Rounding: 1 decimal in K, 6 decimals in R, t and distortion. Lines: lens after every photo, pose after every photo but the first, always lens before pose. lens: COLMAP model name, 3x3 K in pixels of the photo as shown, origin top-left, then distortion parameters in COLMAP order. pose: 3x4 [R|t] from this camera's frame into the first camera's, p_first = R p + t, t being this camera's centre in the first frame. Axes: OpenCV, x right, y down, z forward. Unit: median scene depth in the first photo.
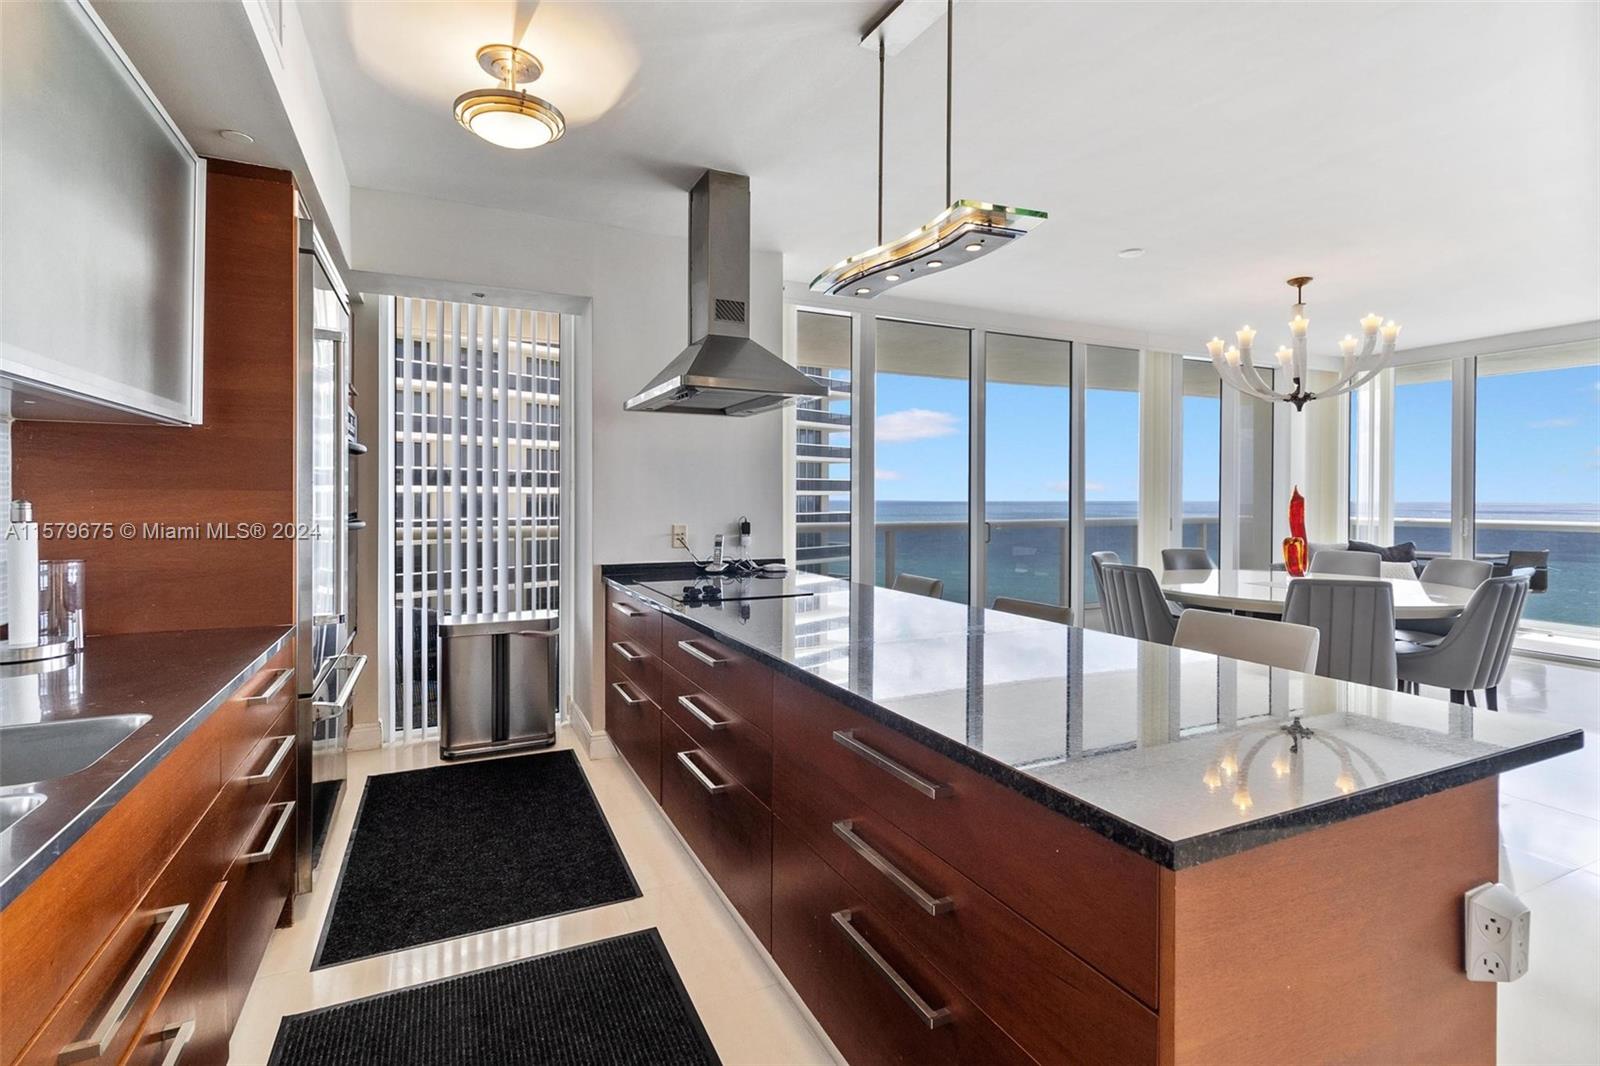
lens RADIAL K [[728.4, 0, 803.2], [0, 728.4, 492.5], [0, 0, 1]] dist [-0.004345, 0.000101]
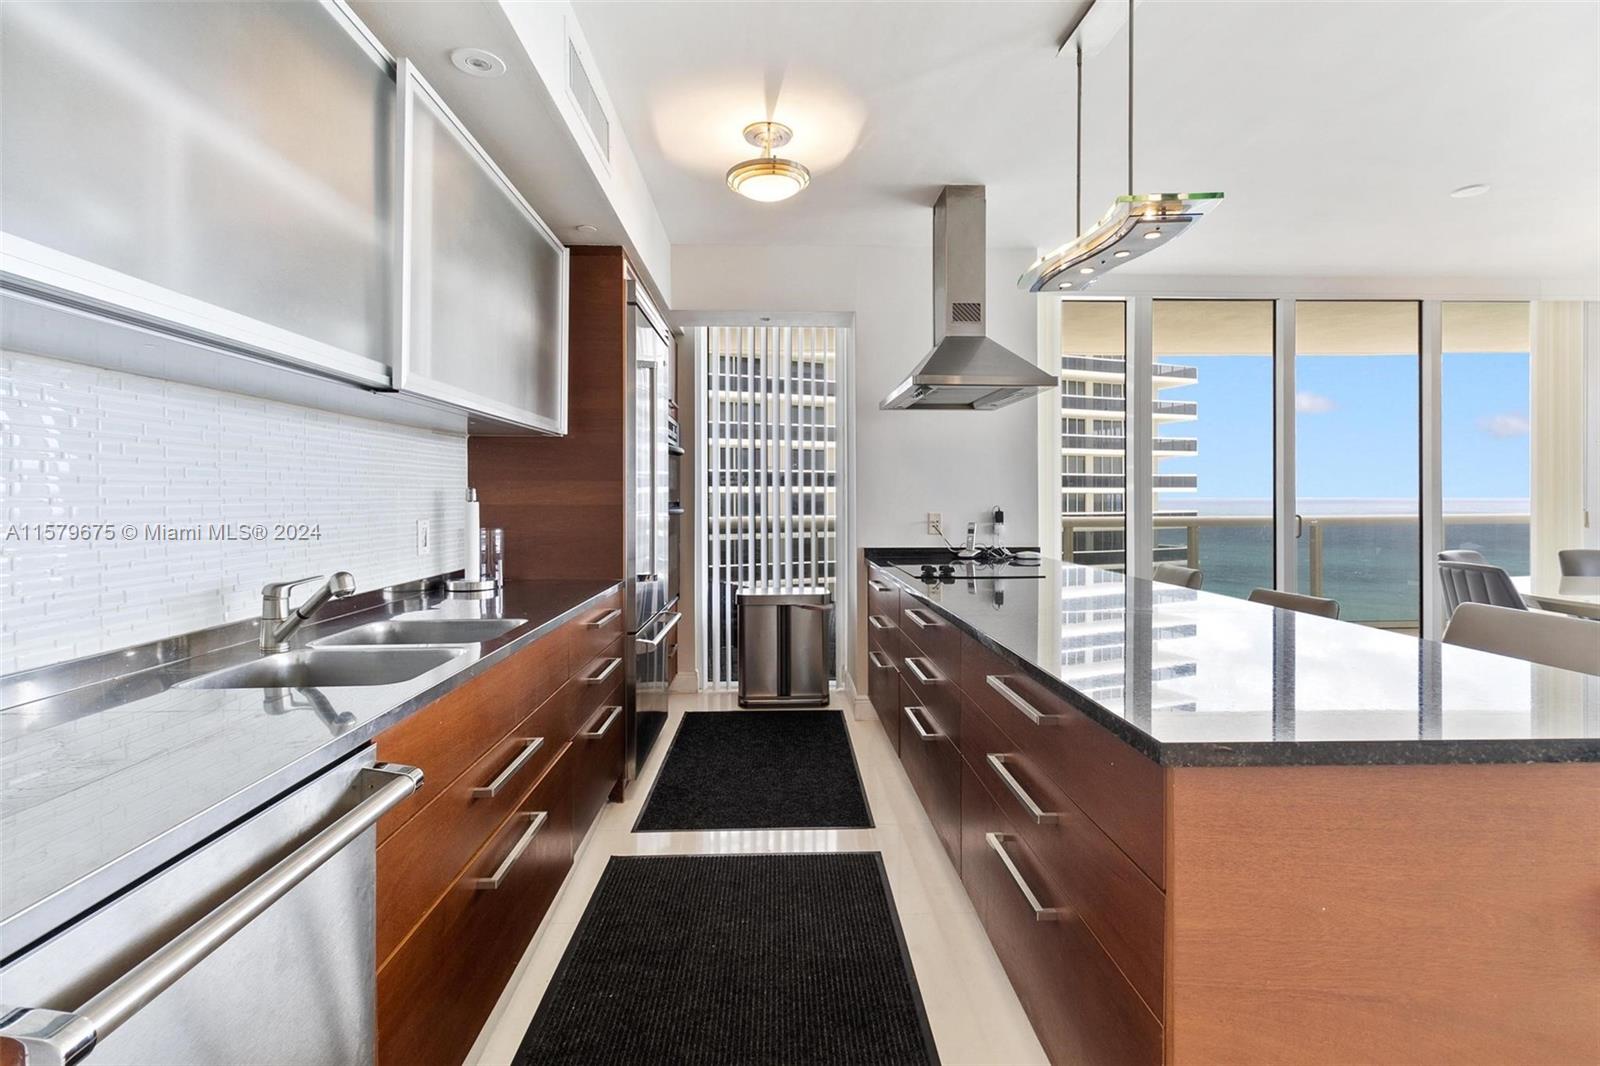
lens RADIAL K [[729.3, 0, 818.7], [0, 729.3, 483.5], [0, 0, 1]] dist [-0.000266, -0.000217]
pose [[0.923442, -0.012226, -0.383543, 0.122658], [0.008456, 0.999898, -0.011515, 0.016370], [0.383645, 0.007390, 0.923451, -0.091596]]
